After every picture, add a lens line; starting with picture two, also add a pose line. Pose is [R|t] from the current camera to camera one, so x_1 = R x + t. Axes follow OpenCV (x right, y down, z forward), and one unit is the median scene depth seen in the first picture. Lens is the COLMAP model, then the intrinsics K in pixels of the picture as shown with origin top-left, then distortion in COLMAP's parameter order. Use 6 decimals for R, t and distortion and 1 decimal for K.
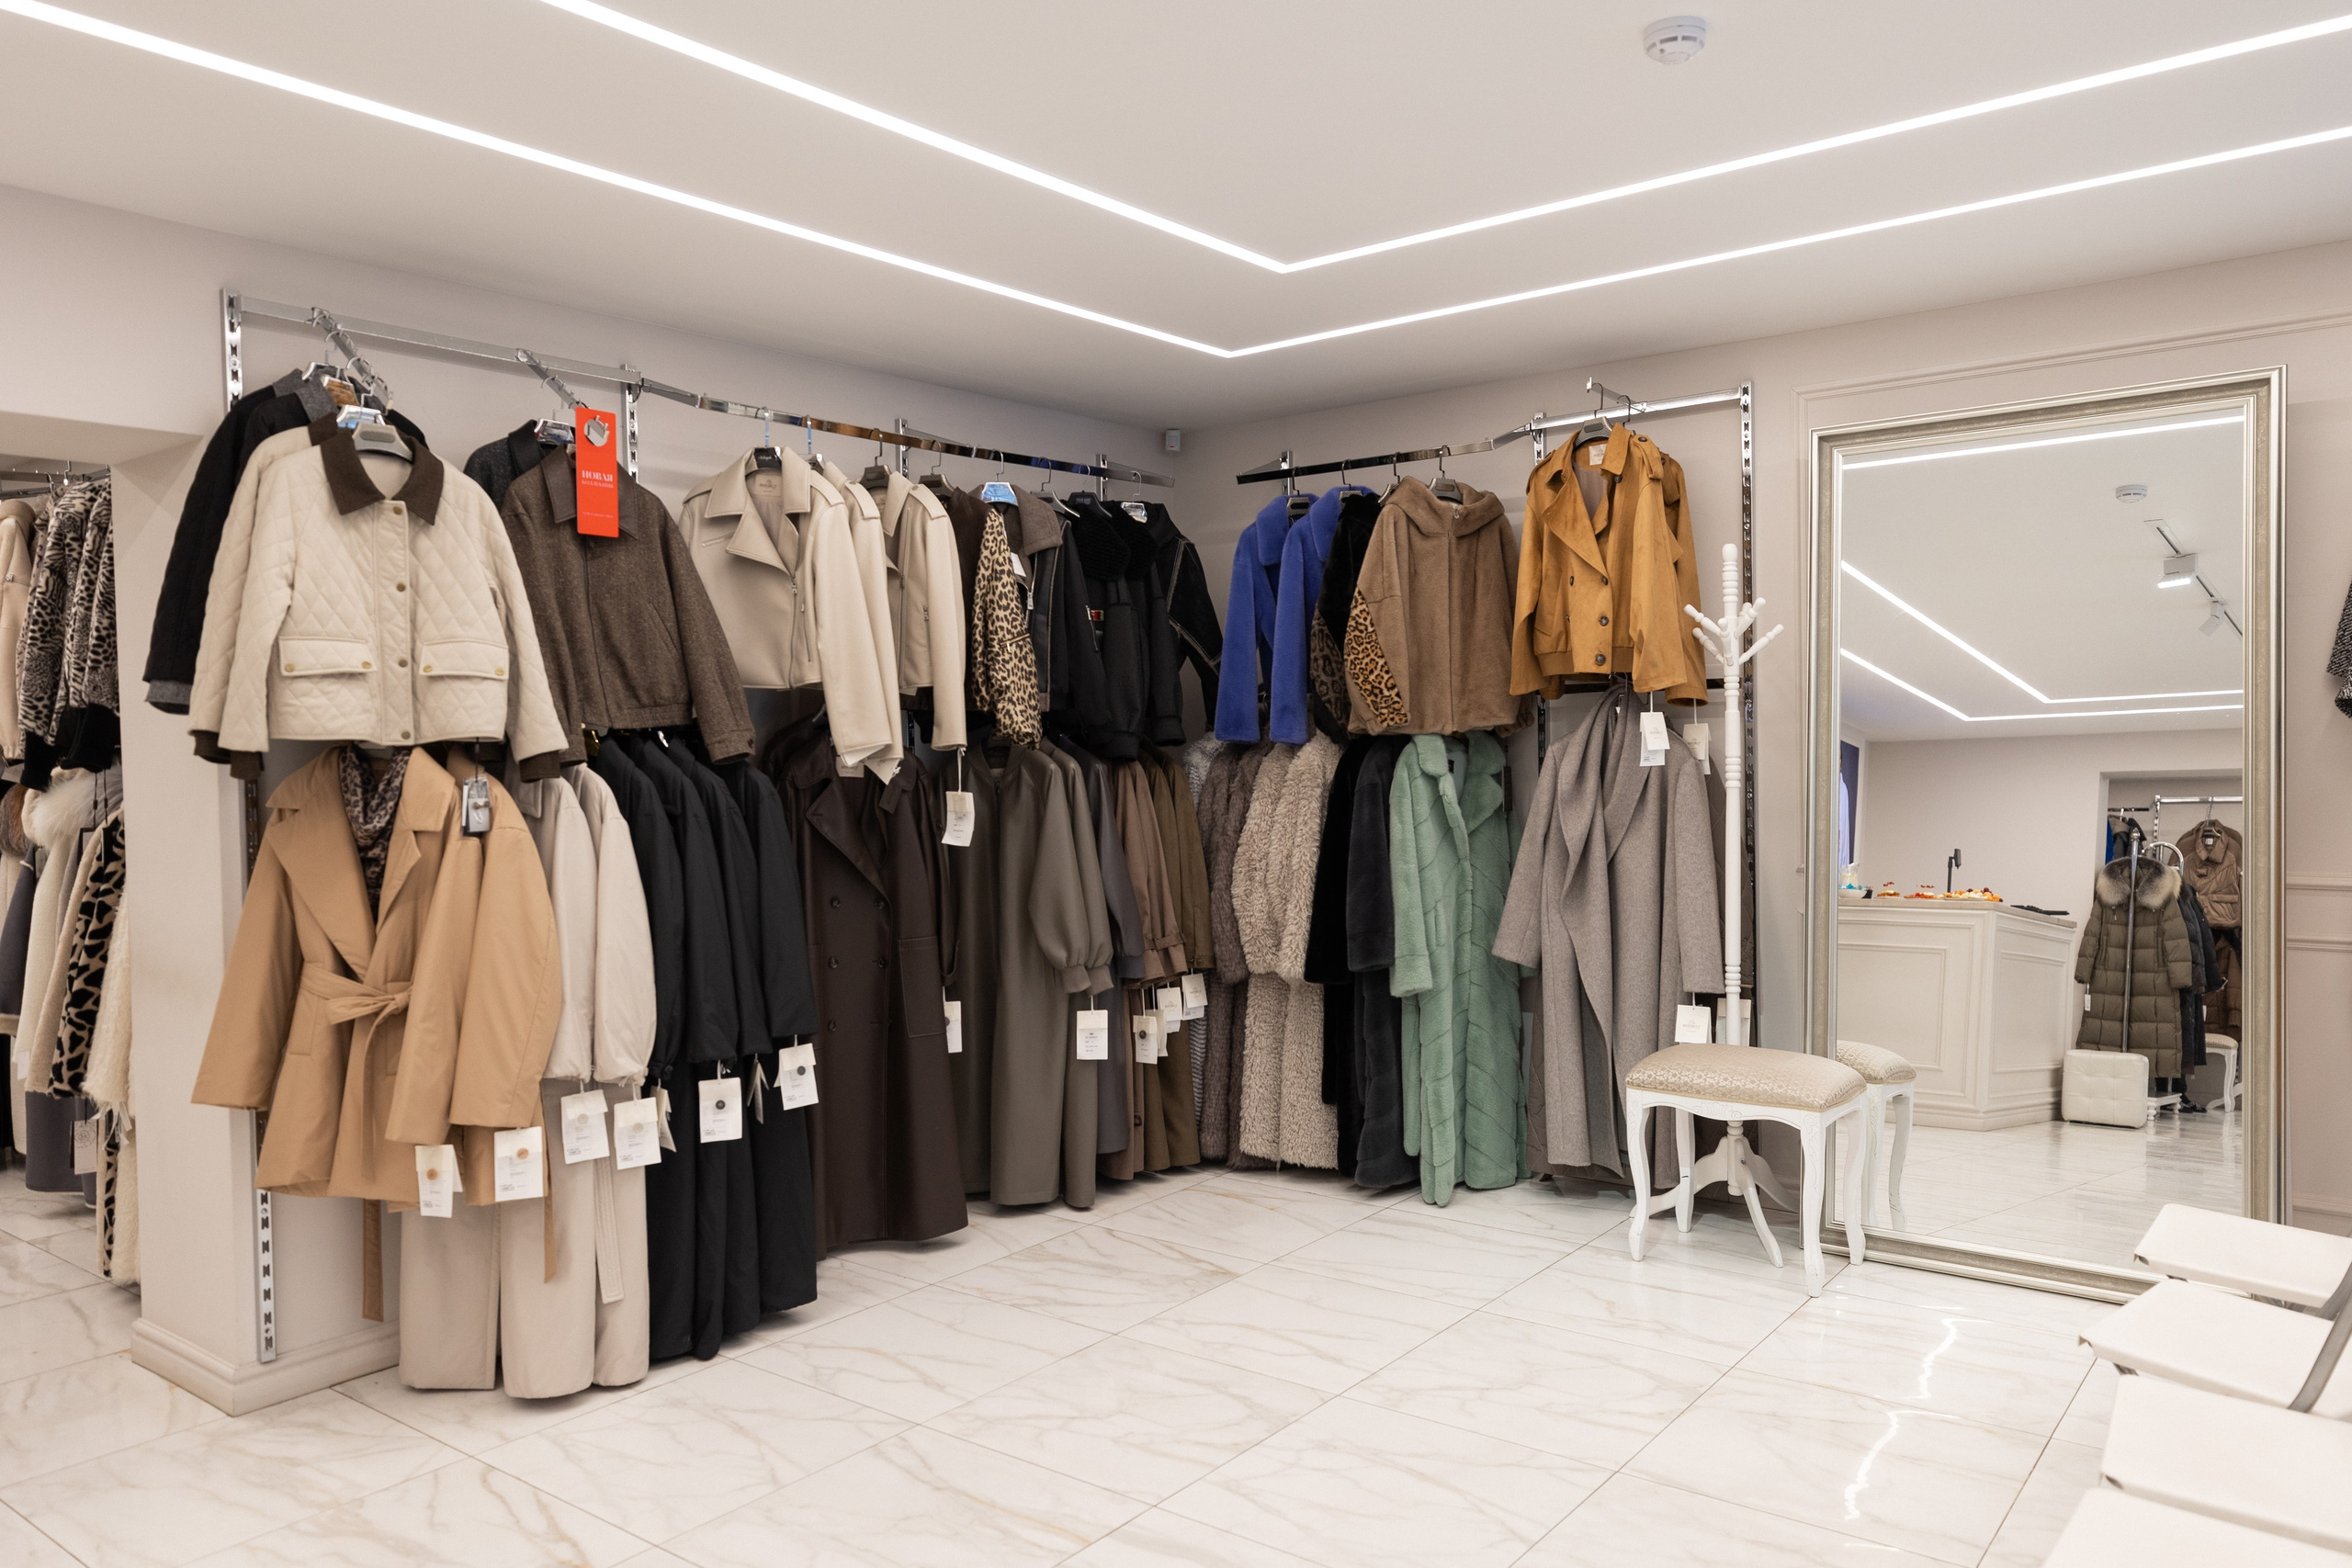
lens RADIAL K [[1571.8, 0, 1132.2], [0, 1571.8, 782.2], [0, 0, 1]] dist [0.000760, -0.000750]
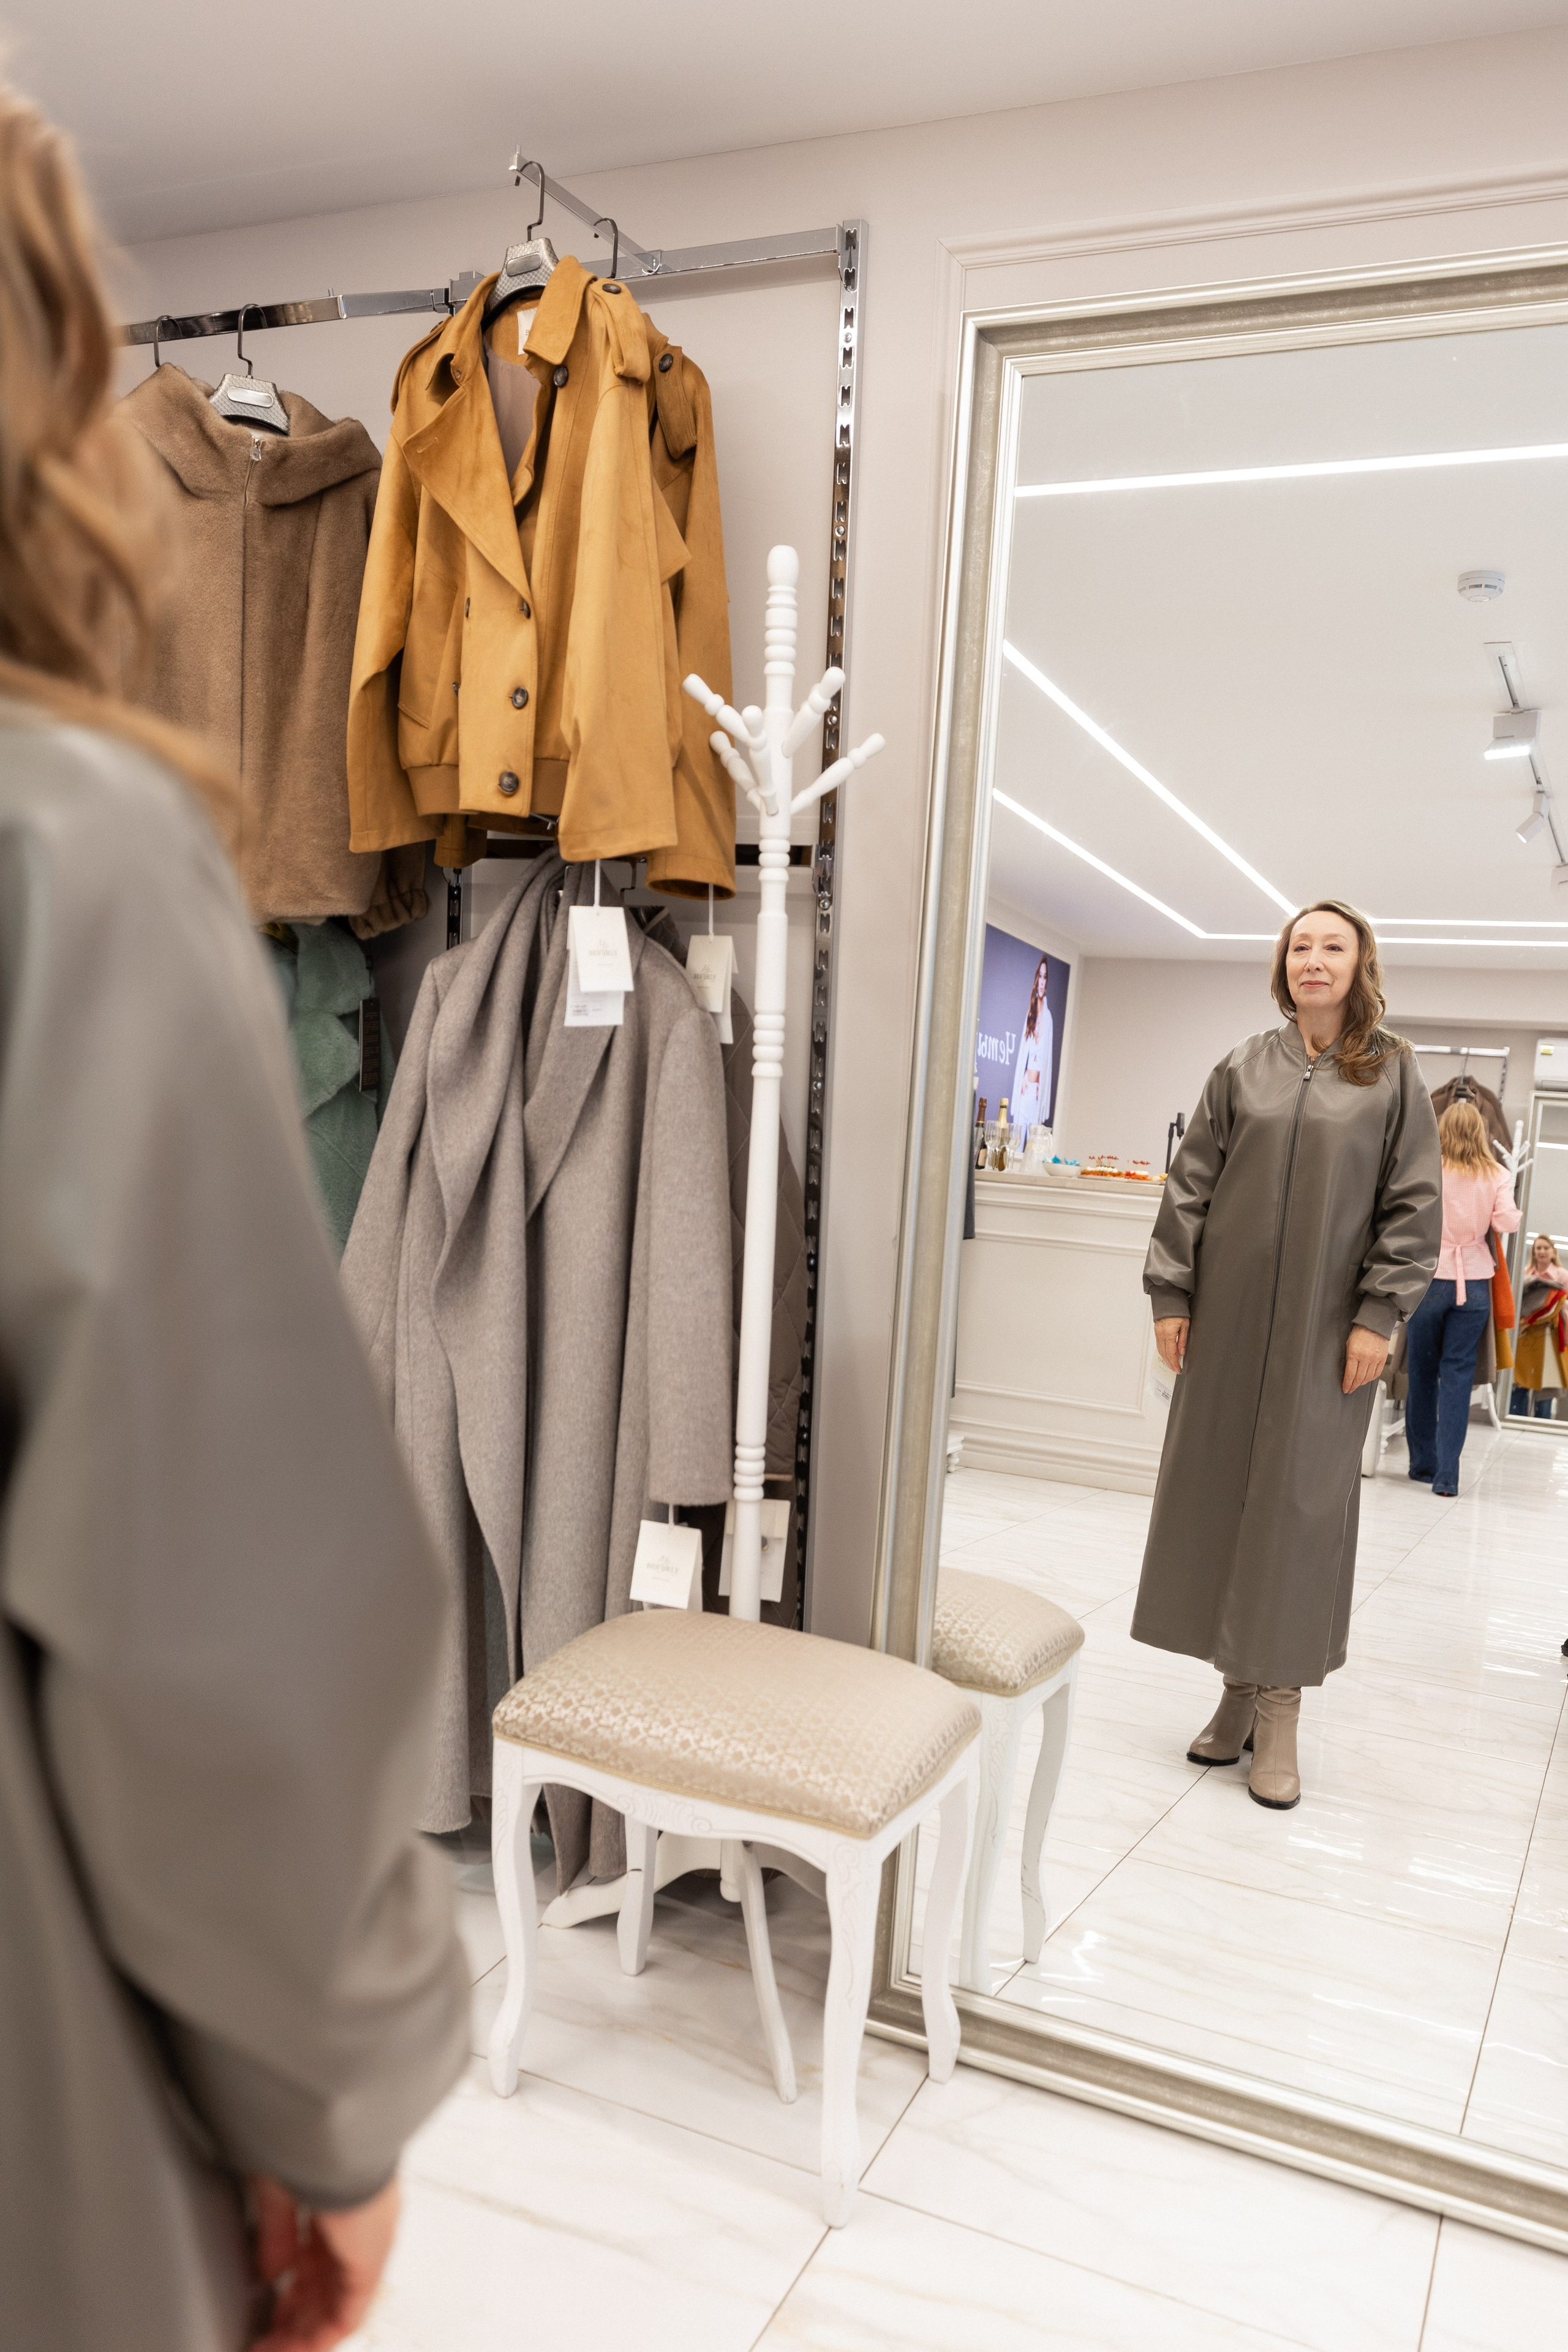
lens RADIAL K [[1997.2, 0, 744.2], [0, 1997.2, 1177.1], [0, 0, 1]] dist [-0.011254, -0.000877]
pose [[0.963304, 0.019417, 0.267709, 0.208561], [-0.047073, 0.994143, 0.097282, -0.023812], [-0.264252, -0.106314, 0.958576, 0.409220]]
